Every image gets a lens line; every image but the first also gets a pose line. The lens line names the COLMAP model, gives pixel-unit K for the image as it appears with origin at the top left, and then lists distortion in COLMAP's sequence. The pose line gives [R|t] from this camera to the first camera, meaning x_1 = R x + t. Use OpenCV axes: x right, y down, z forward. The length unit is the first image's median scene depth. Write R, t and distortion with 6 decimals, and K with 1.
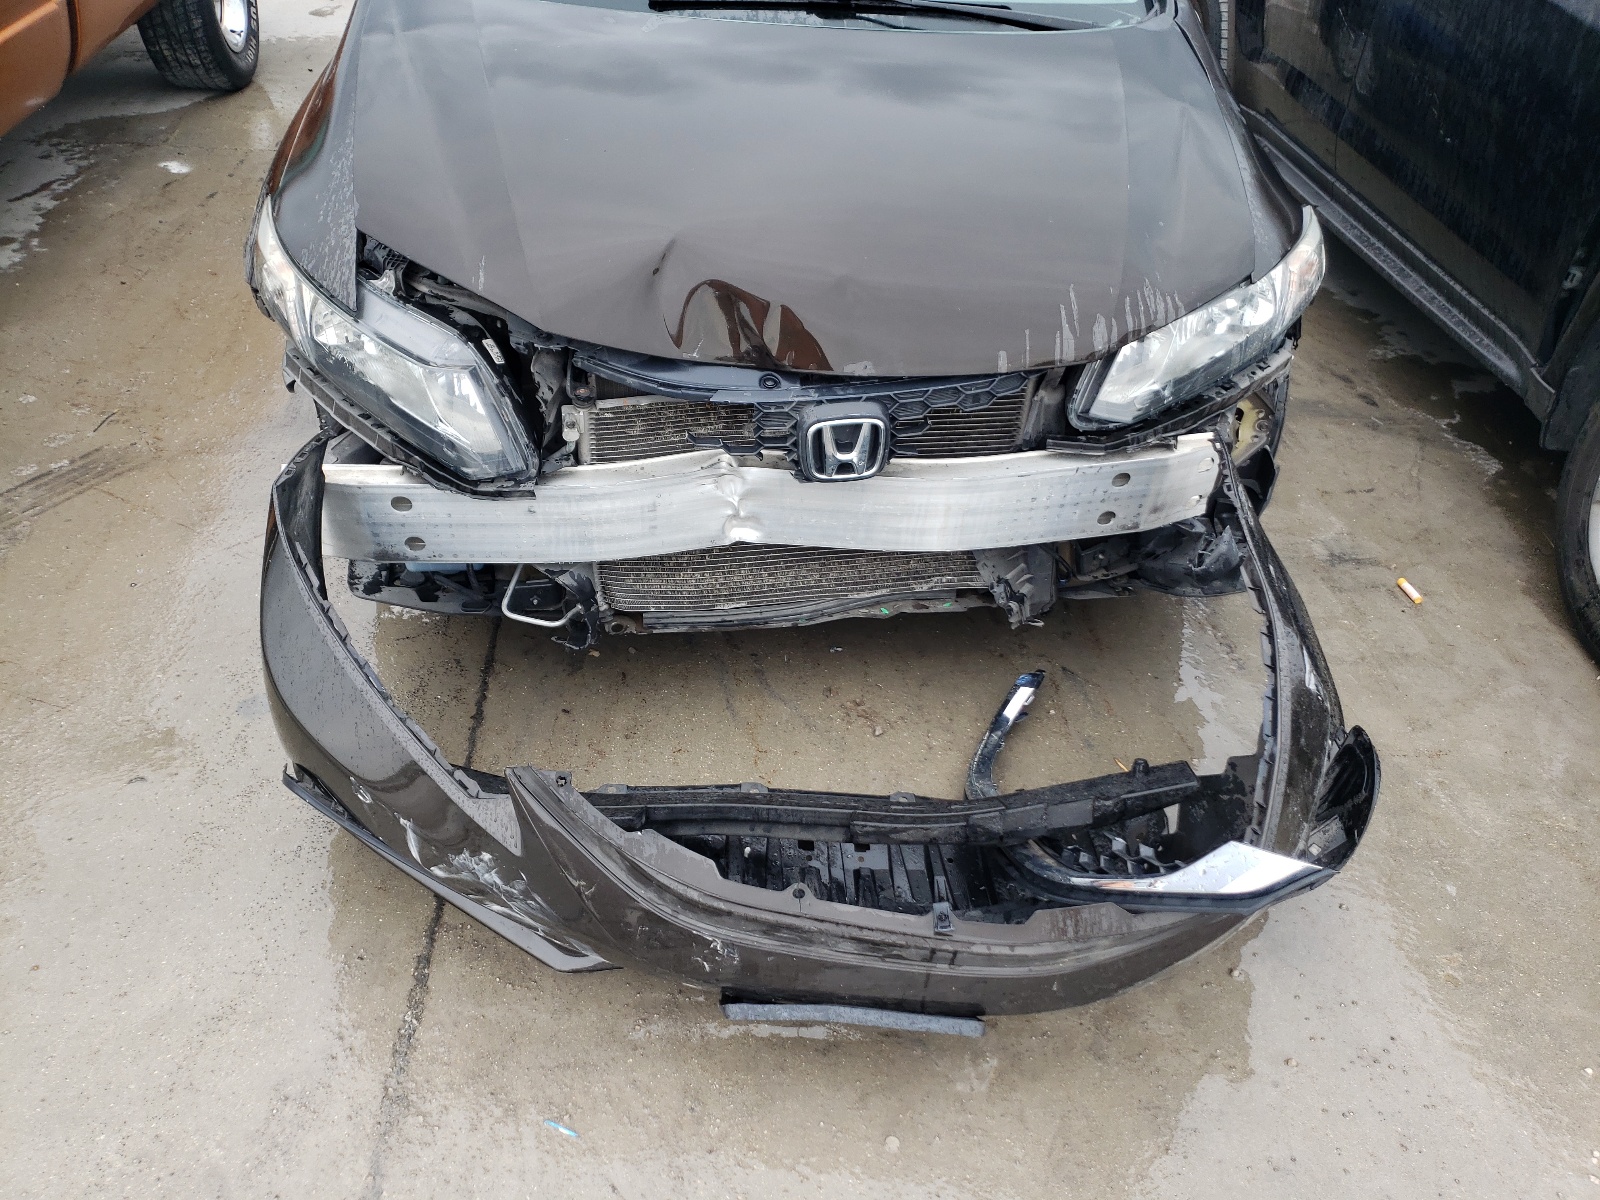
lens RADIAL K [[1183.7, 0, 800.0], [0, 1183.7, 600.0], [0, 0, 1]] dist [0.073703, -0.000579]
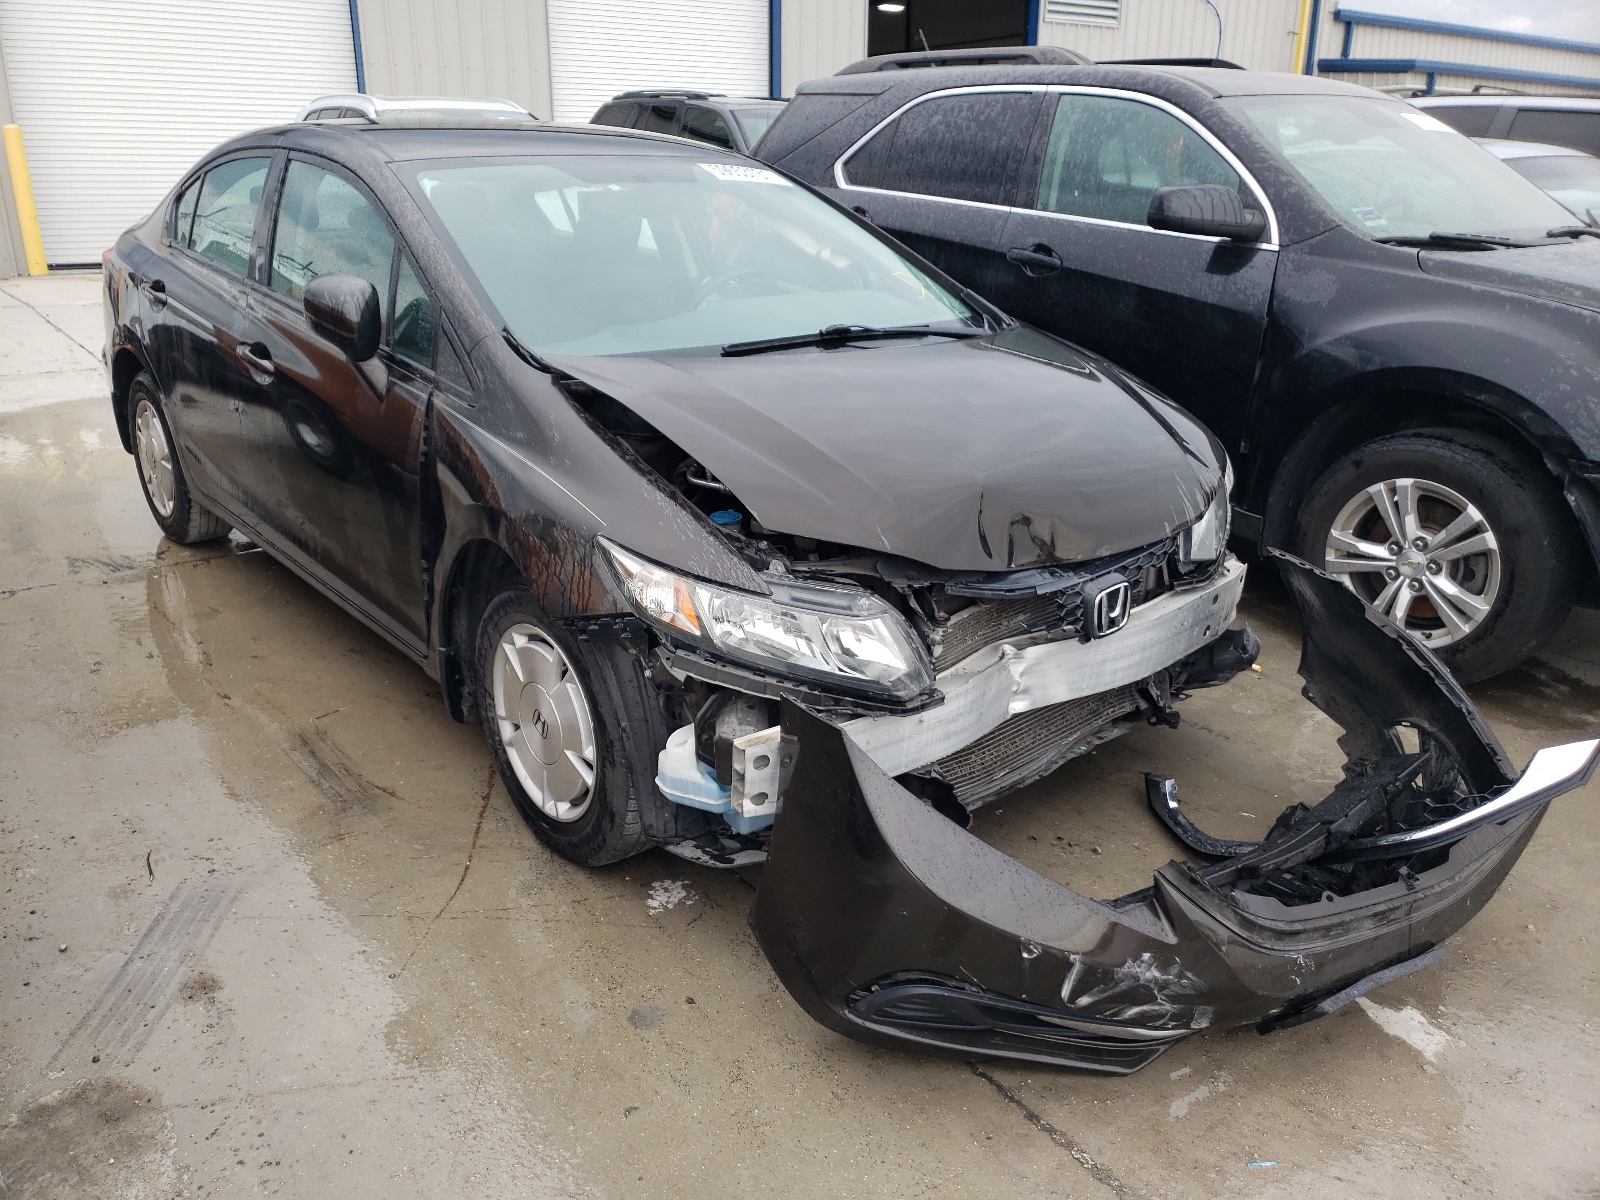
lens RADIAL K [[1201.8, 0, 800.0], [0, 1201.8, 600.0], [0, 0, 1]] dist [0.030885, -0.002676]
pose [[0.844221, -0.210732, 0.492831, -0.924826], [0.327204, 0.930884, -0.162459, -0.033058], [-0.424533, 0.298407, 0.854824, -0.010474]]
